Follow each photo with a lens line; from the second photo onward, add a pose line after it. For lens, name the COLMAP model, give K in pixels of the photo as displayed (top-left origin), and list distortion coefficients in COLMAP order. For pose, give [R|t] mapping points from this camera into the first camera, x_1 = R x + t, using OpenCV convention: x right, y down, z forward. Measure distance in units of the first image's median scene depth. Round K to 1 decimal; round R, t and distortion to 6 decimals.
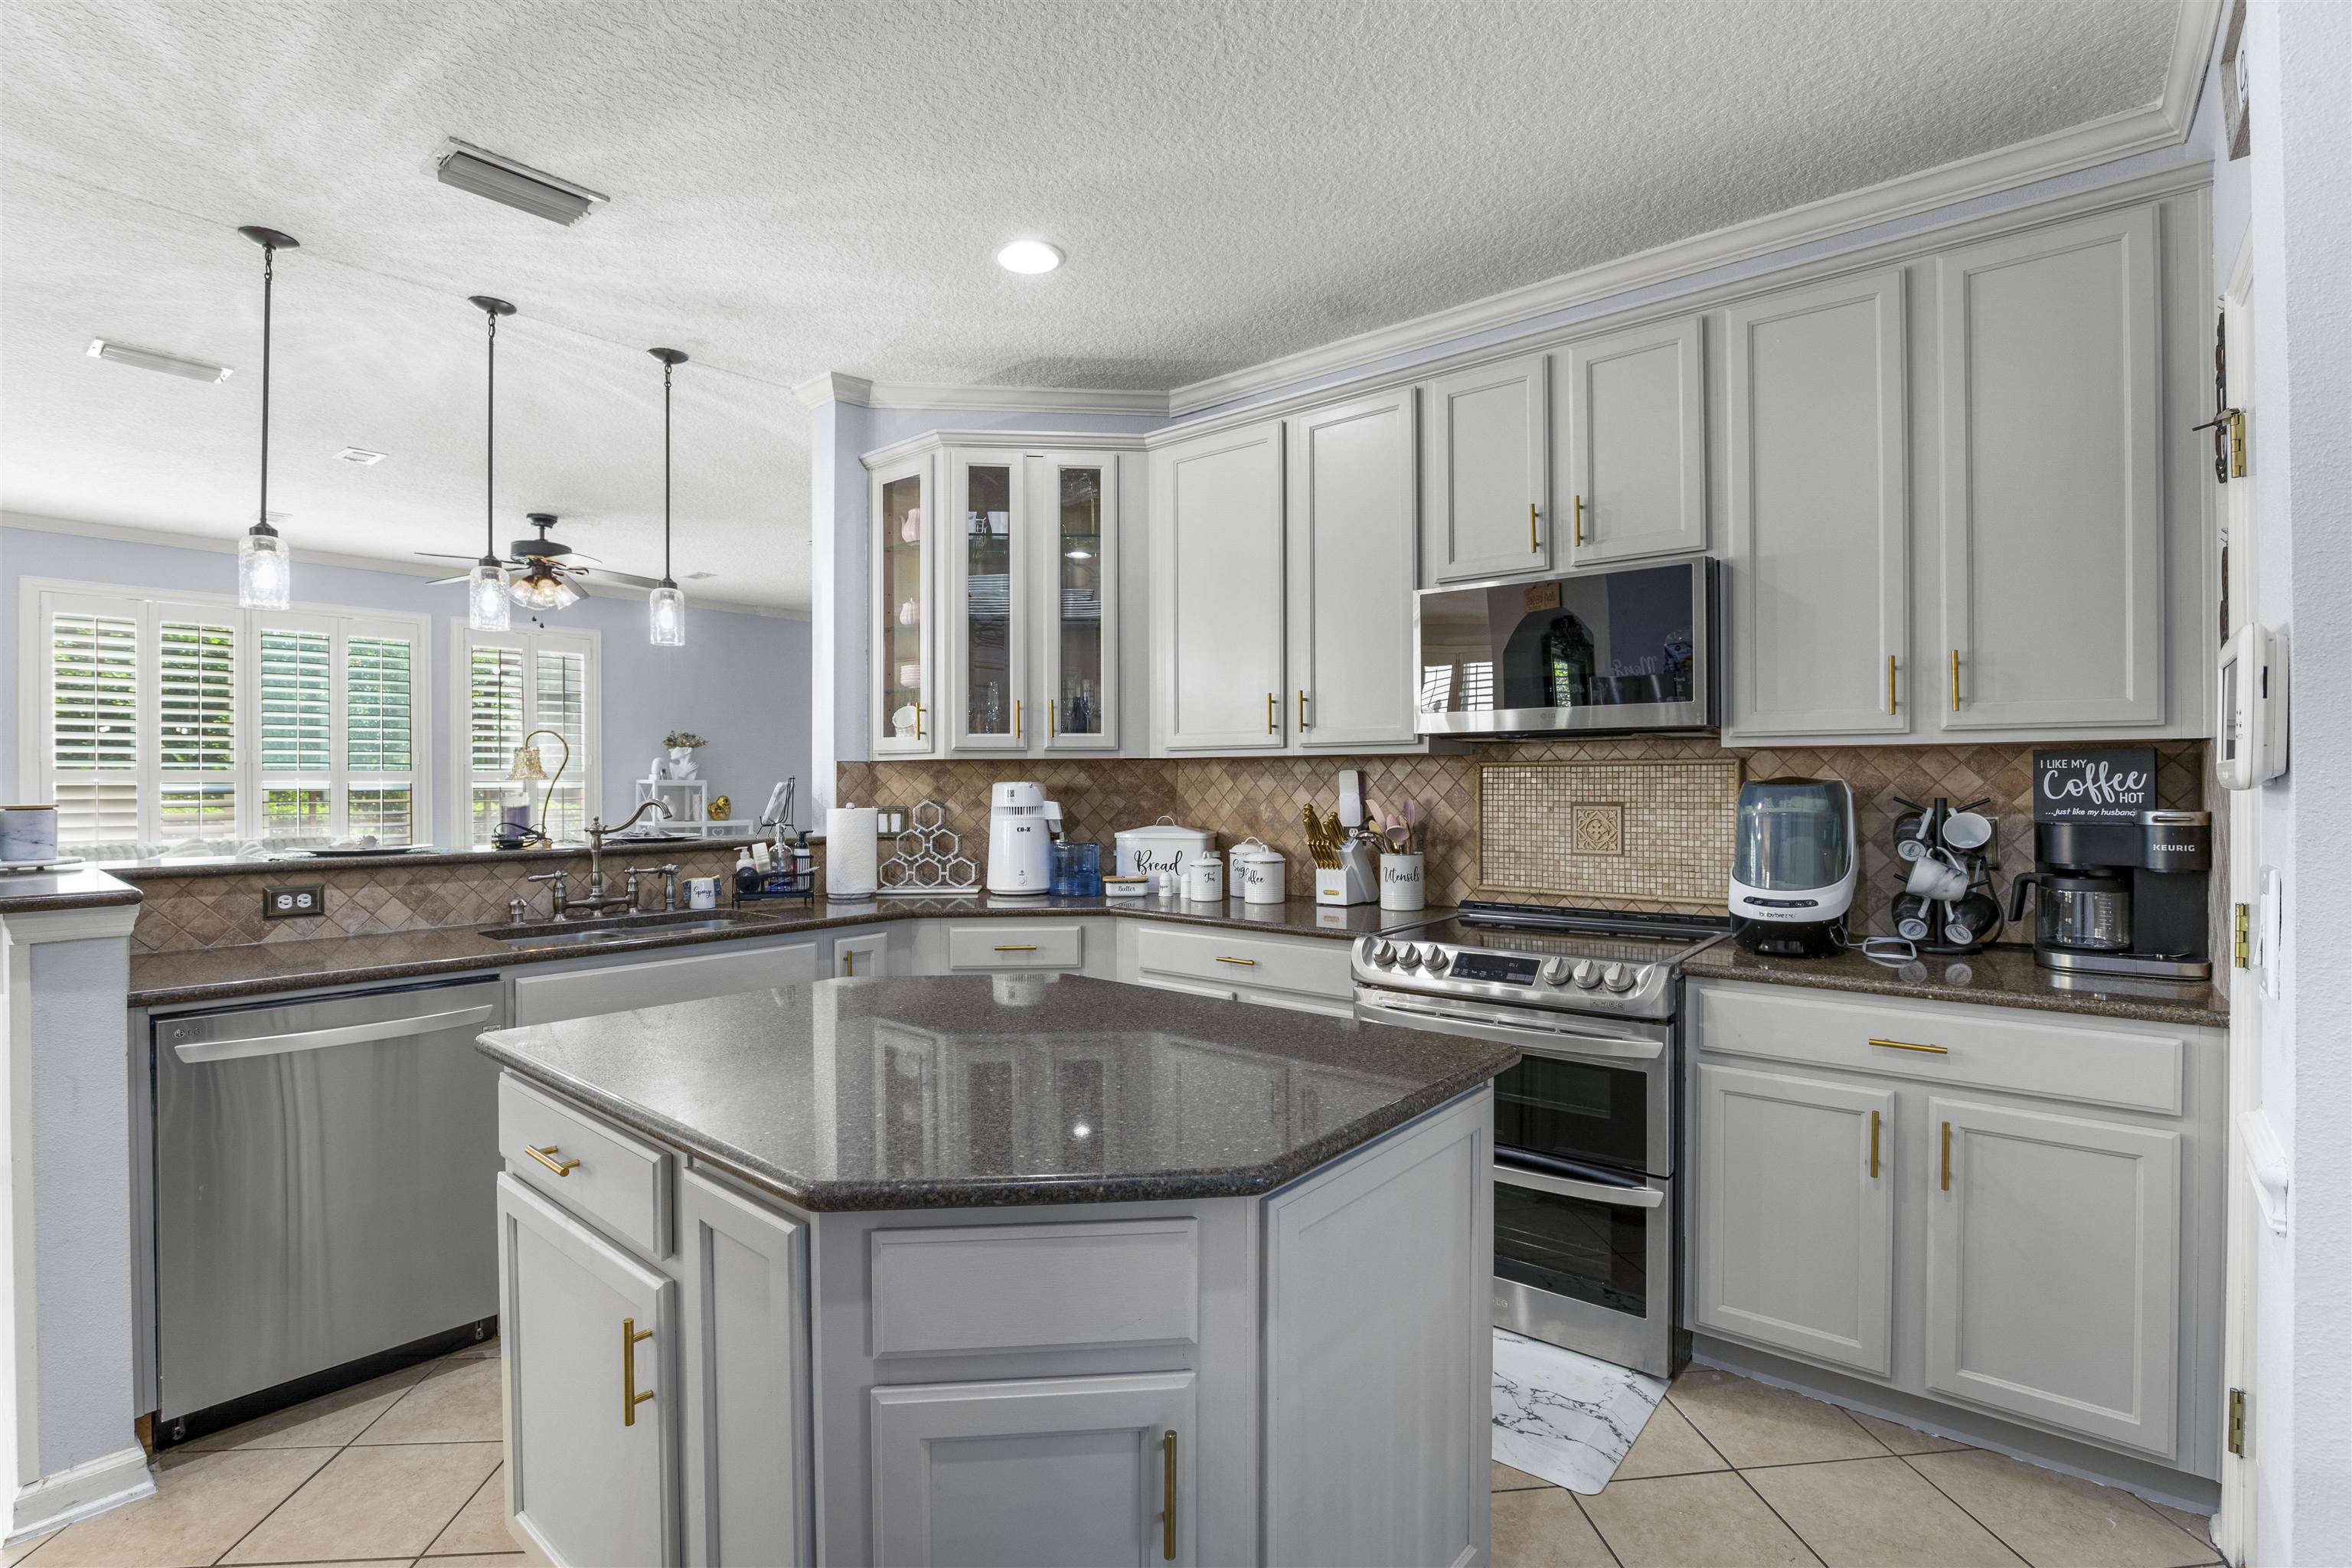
lens RADIAL K [[1080.7, 0, 1176.0], [0, 1080.7, 784.0], [0, 0, 1]] dist [-0.028103, 0.000609]
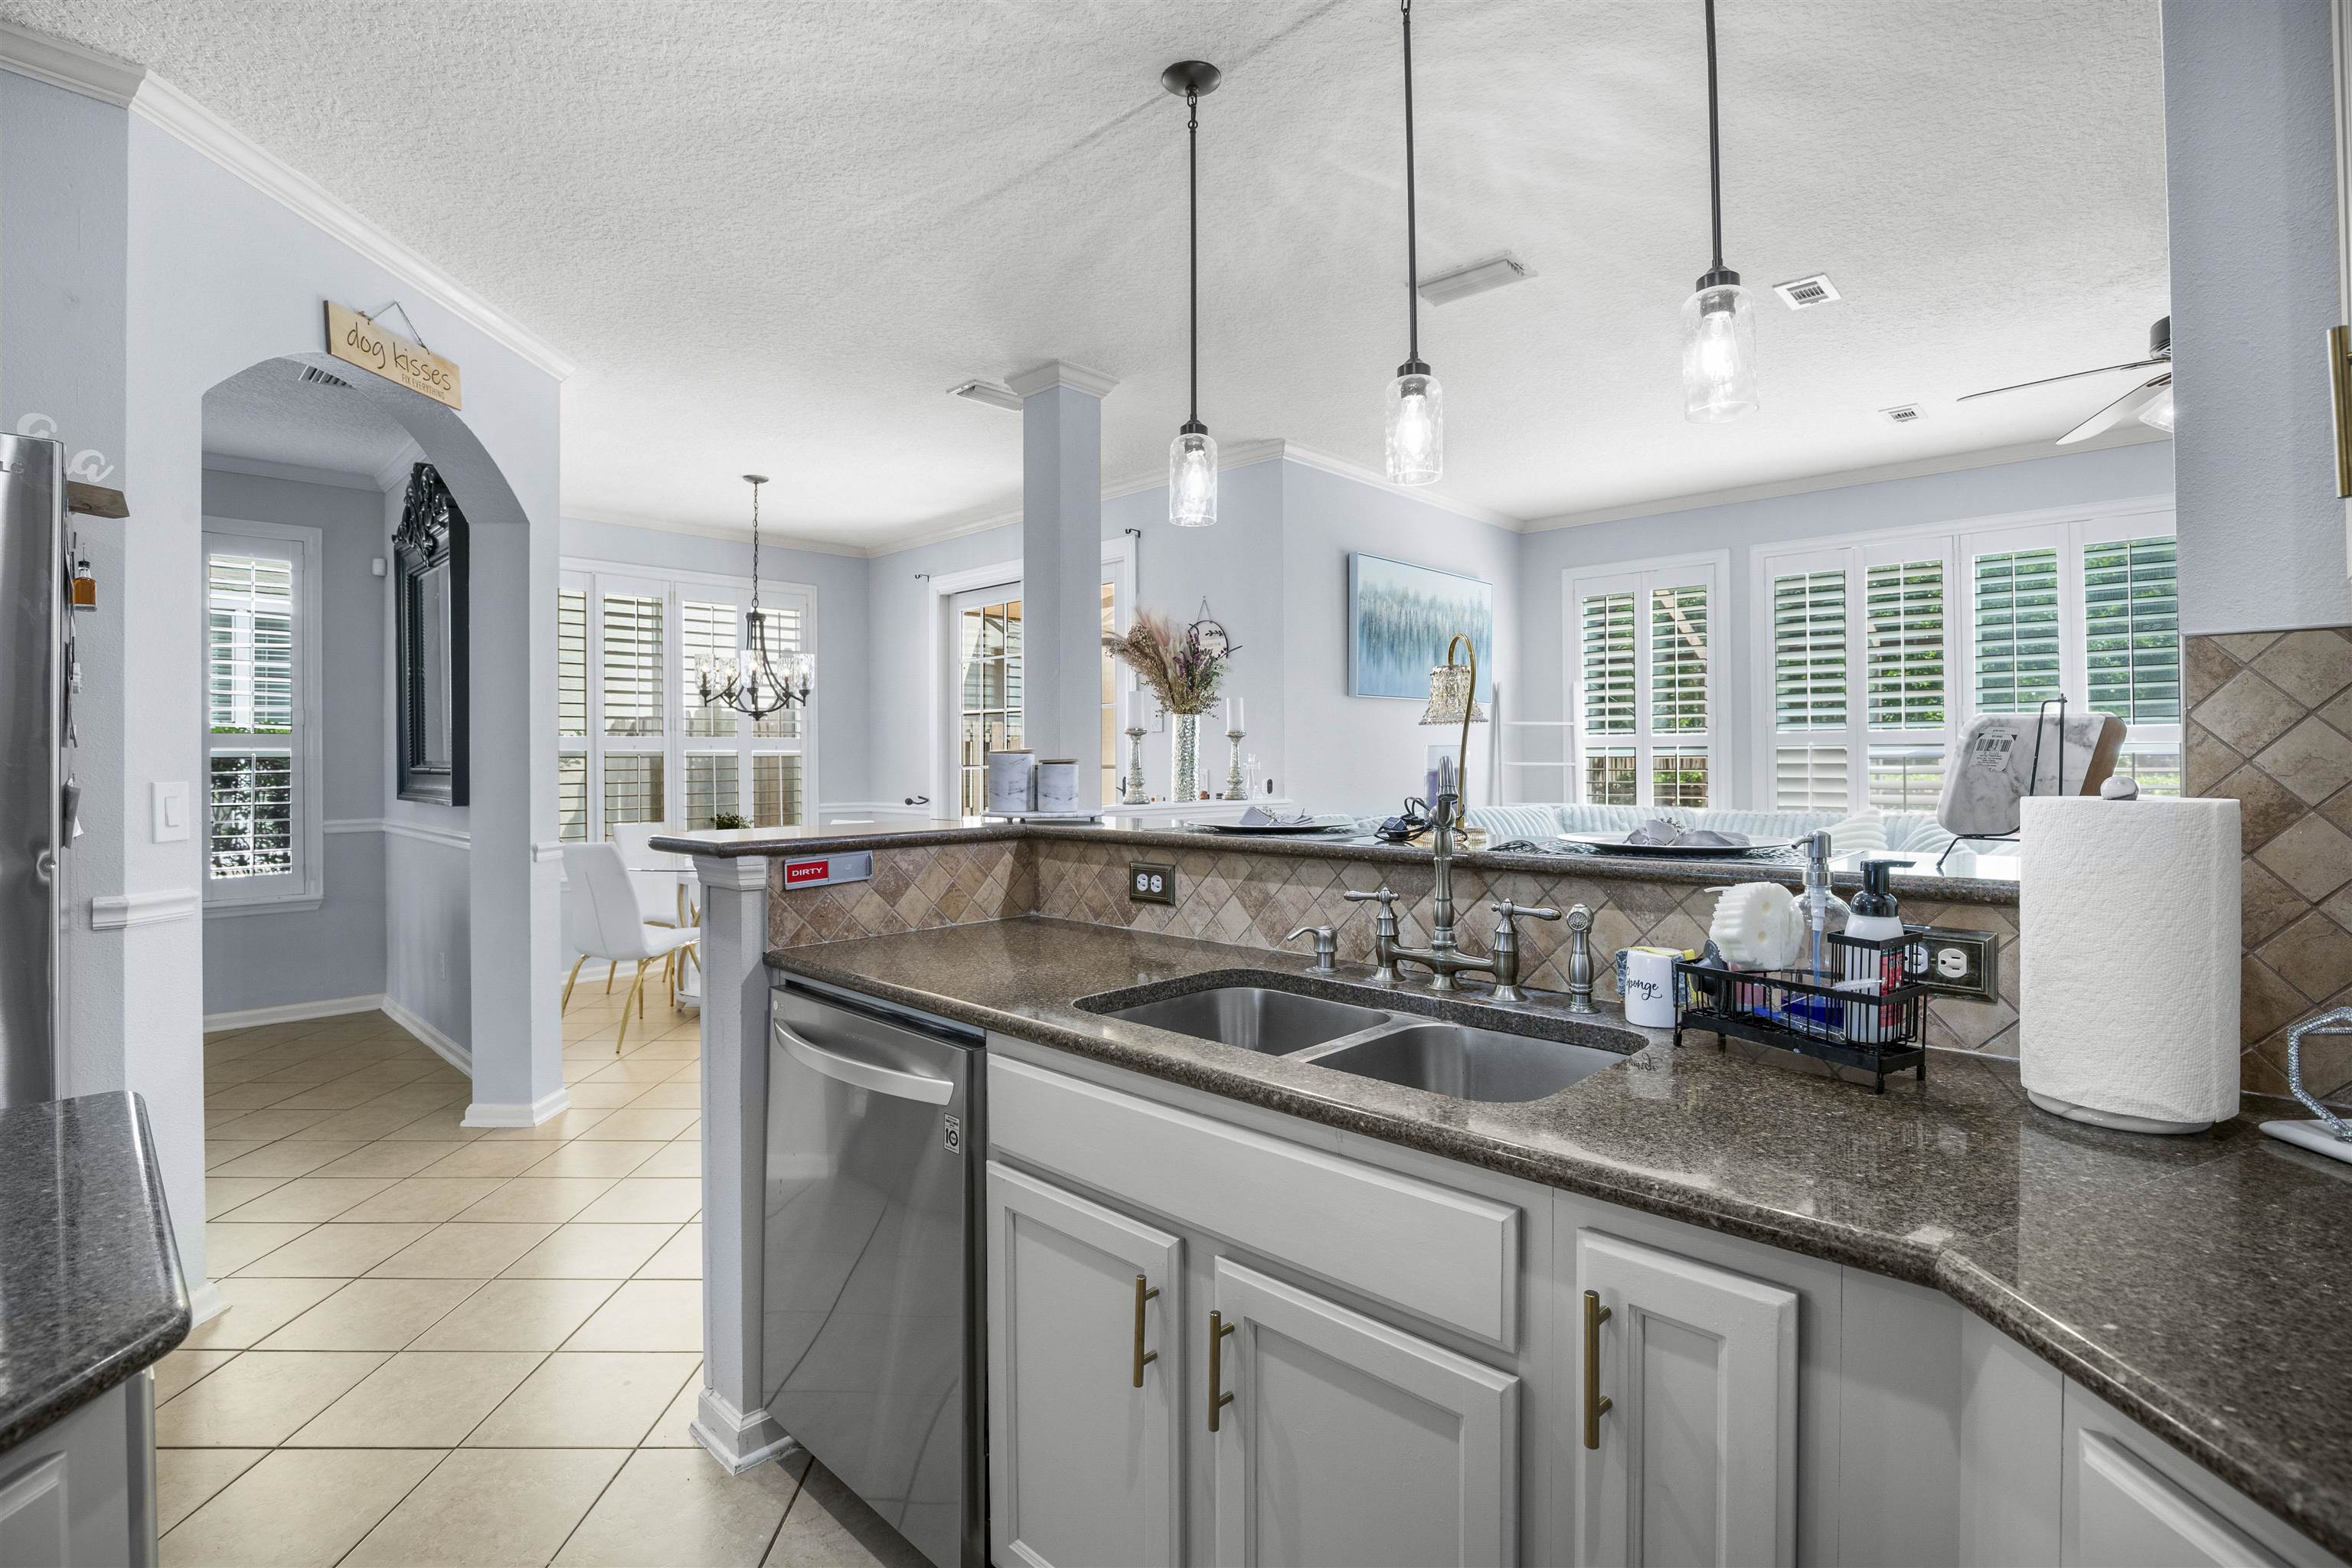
lens RADIAL K [[1087.9, 0, 1182.9], [0, 1087.9, 757.0], [0, 0, 1]] dist [-0.035112, 0.000378]
pose [[-0.058351, 0.000365, -0.998296, -0.013393], [0.002098, 0.999998, 0.000243, 0.011491], [0.998294, -0.002080, -0.058352, 0.774434]]
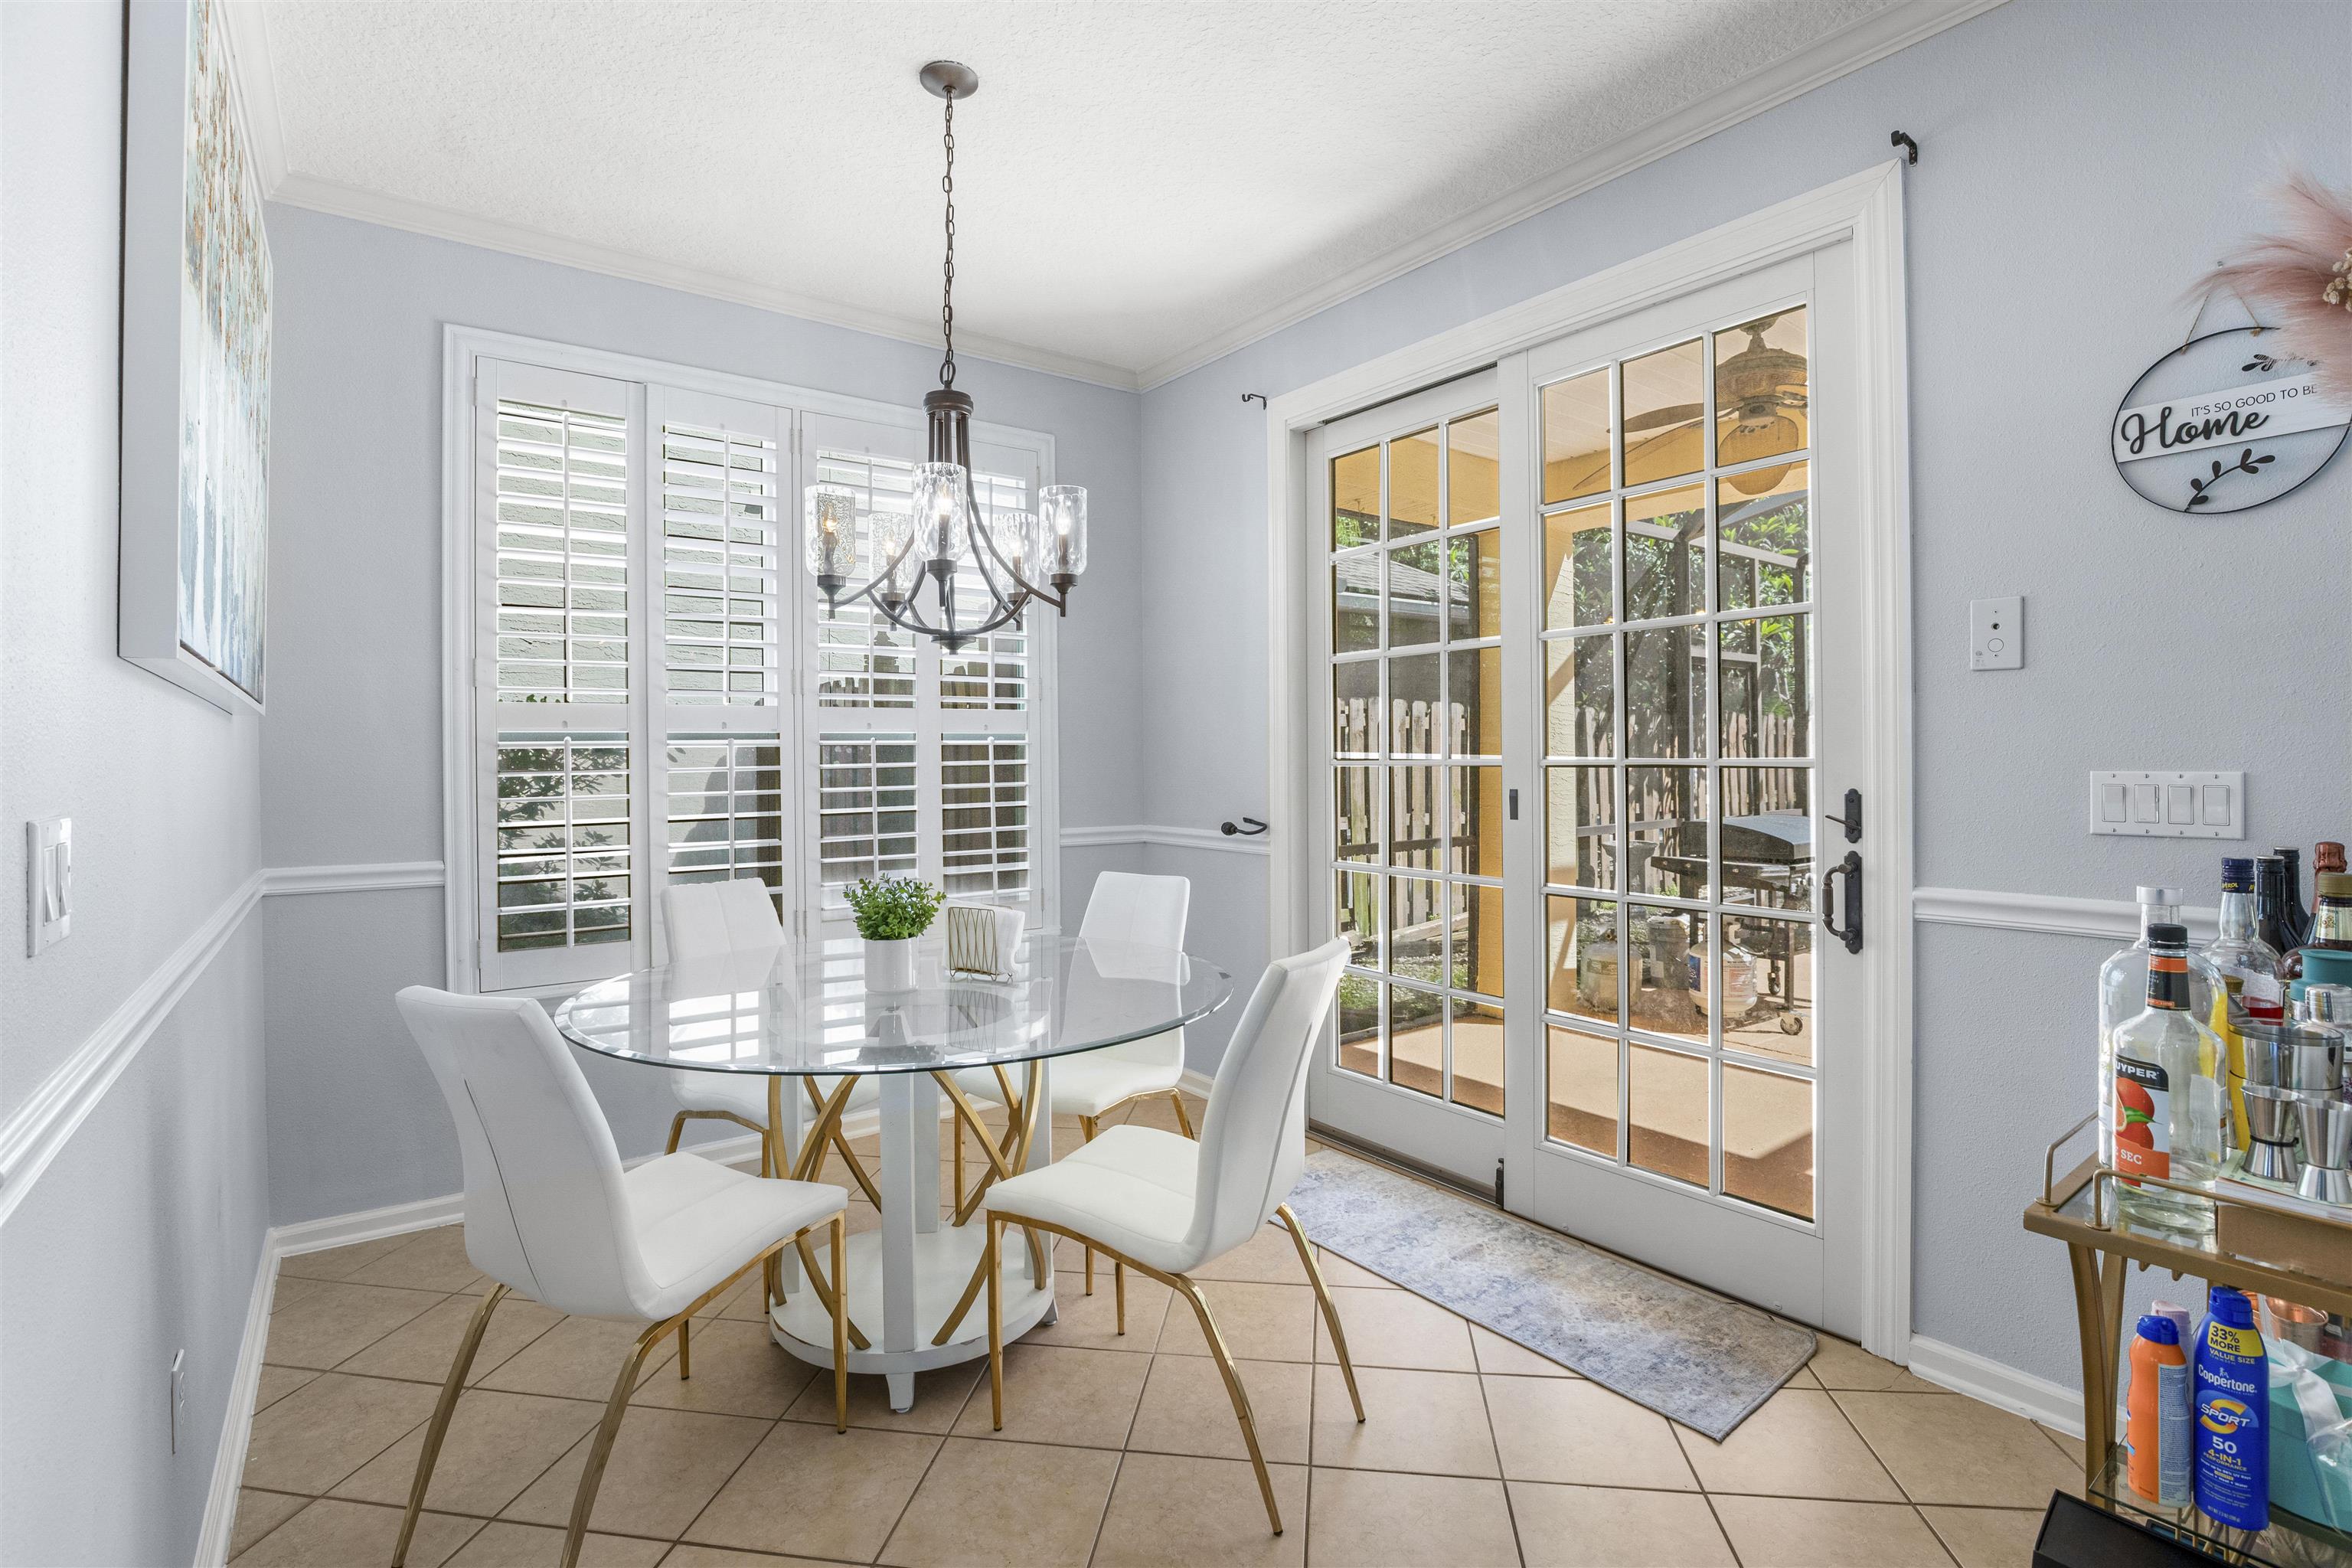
lens RADIAL K [[1090.7, 0, 1174.0], [0, 1090.7, 767.6], [0, 0, 1]] dist [-0.047664, 0.011103]
pose [[-0.230662, 0.017588, -0.972875, -0.922004], [0.006789, 0.999841, 0.016466, 0.015657], [0.973010, -0.002807, -0.230745, 0.354131]]
